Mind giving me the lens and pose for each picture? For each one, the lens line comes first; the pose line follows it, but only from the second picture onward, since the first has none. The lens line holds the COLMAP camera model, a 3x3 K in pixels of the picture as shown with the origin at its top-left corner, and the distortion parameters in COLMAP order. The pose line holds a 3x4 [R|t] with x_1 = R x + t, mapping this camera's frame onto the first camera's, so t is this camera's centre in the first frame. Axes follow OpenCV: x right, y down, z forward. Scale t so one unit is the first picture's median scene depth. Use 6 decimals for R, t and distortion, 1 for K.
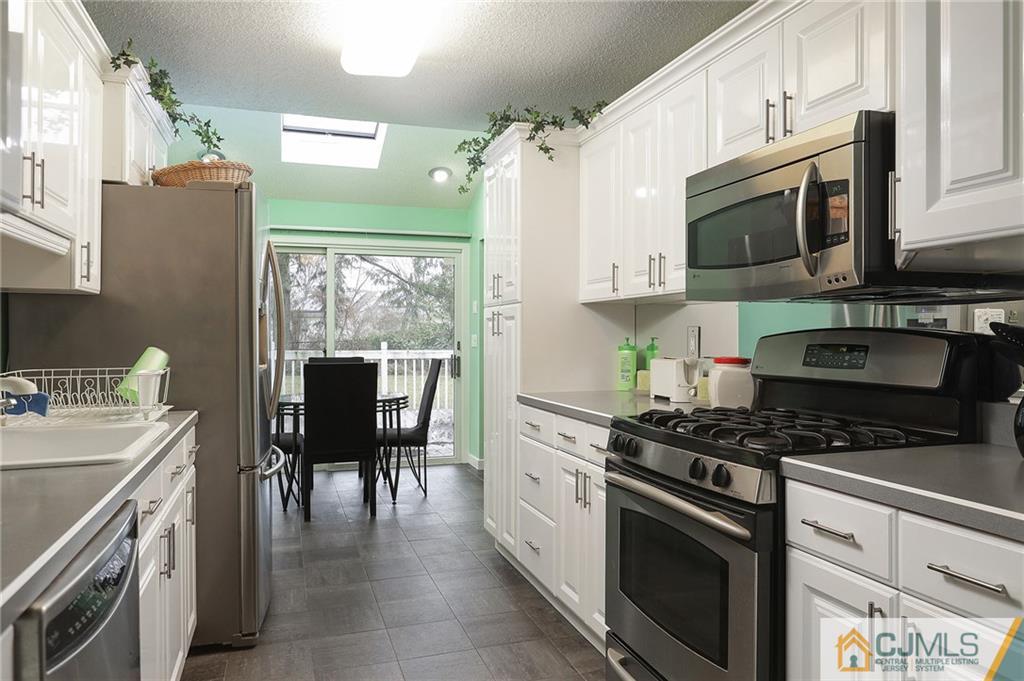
lens RADIAL K [[724.7, 0, 514.5], [0, 724.7, 332.4], [0, 0, 1]] dist [0.055048, 0.004085]
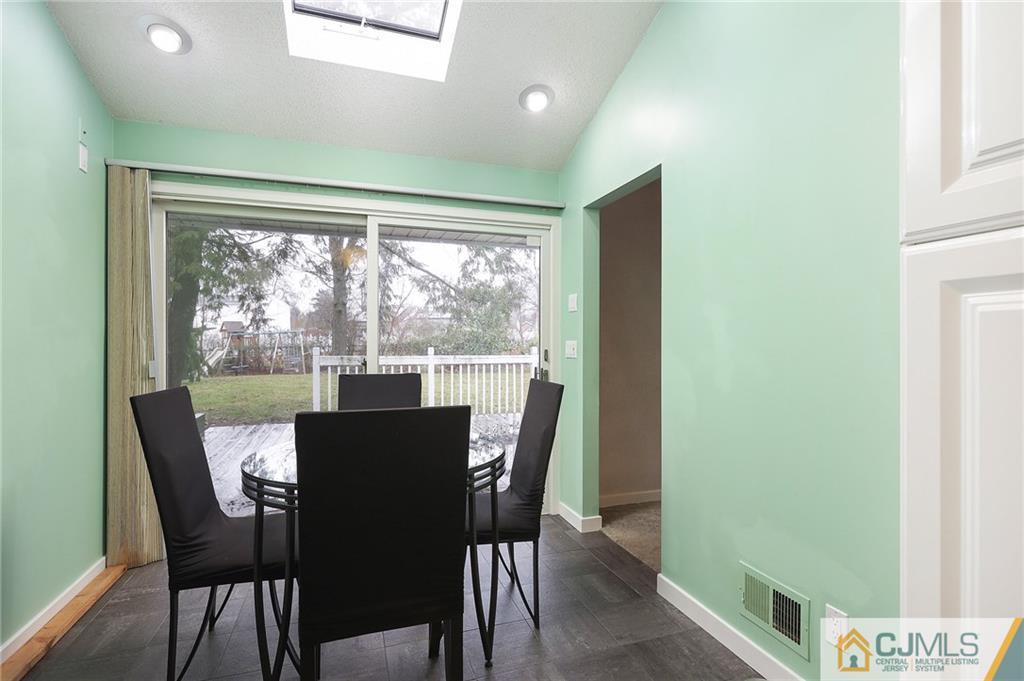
lens RADIAL K [[473.0, 0, 508.3], [0, 473.0, 341.8], [0, 0, 1]] dist [0.002062, 0.000046]
pose [[0.999895, 0.001783, 0.014393, -0.082687], [-0.001886, 0.999973, 0.007131, 0.000680], [-0.014380, -0.007157, 0.999871, 0.350575]]
